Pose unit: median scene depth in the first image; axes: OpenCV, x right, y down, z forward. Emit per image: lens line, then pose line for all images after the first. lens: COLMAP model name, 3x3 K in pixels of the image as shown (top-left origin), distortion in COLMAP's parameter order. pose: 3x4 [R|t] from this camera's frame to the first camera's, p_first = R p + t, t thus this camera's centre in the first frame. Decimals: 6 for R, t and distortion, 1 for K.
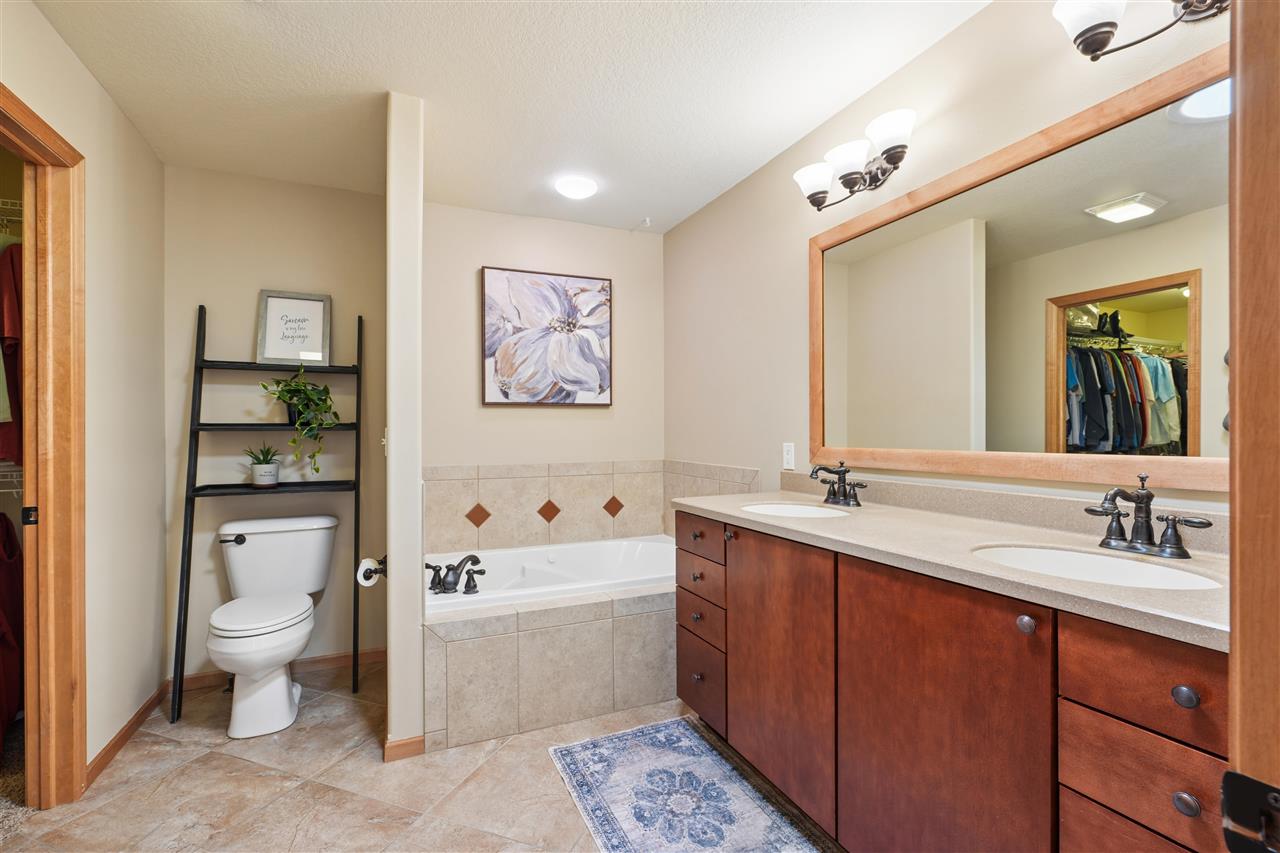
lens RADIAL K [[580.1, 0, 641.2], [0, 580.1, 426.7], [0, 0, 1]] dist [-0.002707, 0.001053]
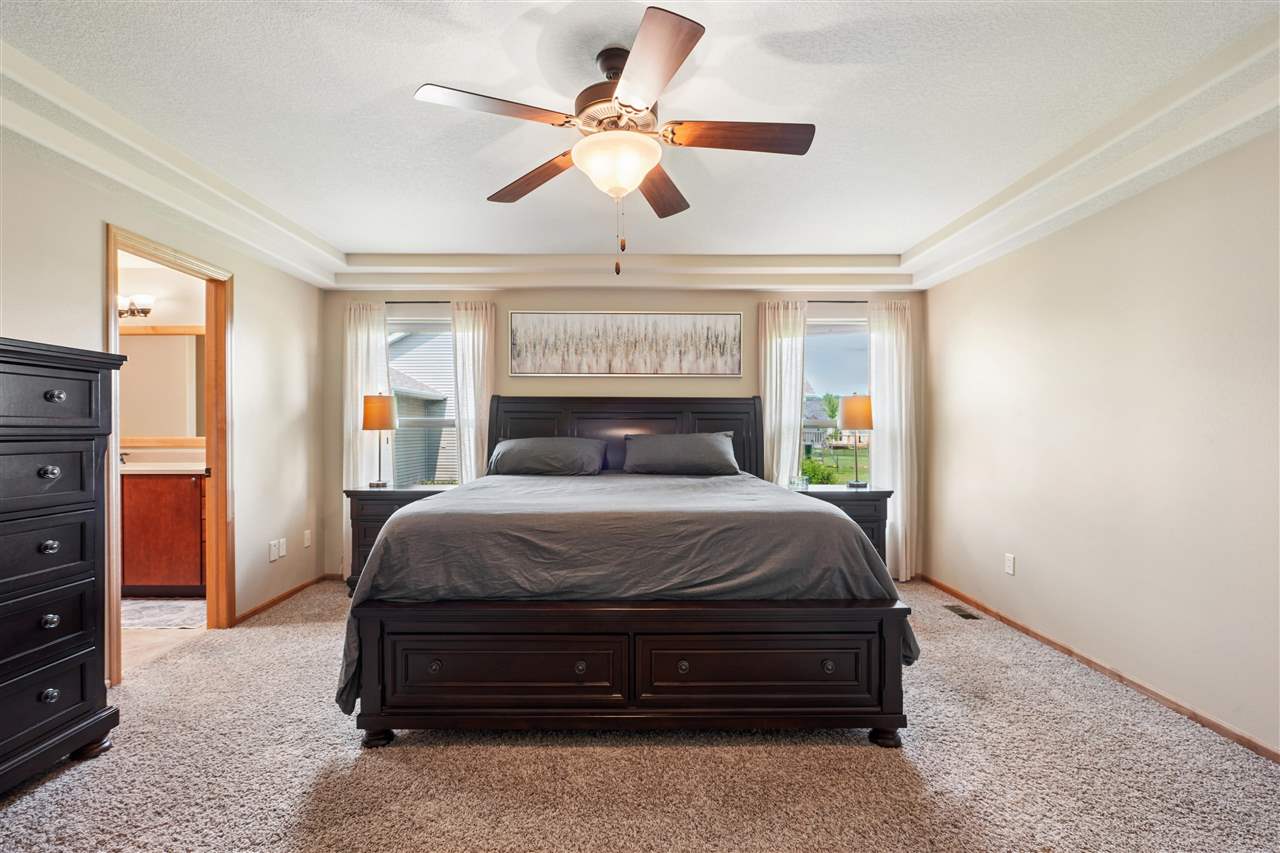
lens RADIAL K [[580.1, 0, 640.7], [0, 580.1, 421.6], [0, 0, 1]] dist [-0.002707, 0.001053]
pose [[0.406116, -0.005530, 0.913805, -1.215157], [0.000039, 0.999982, 0.006034, -0.046464], [-0.913822, -0.002415, 0.406108, -2.428585]]
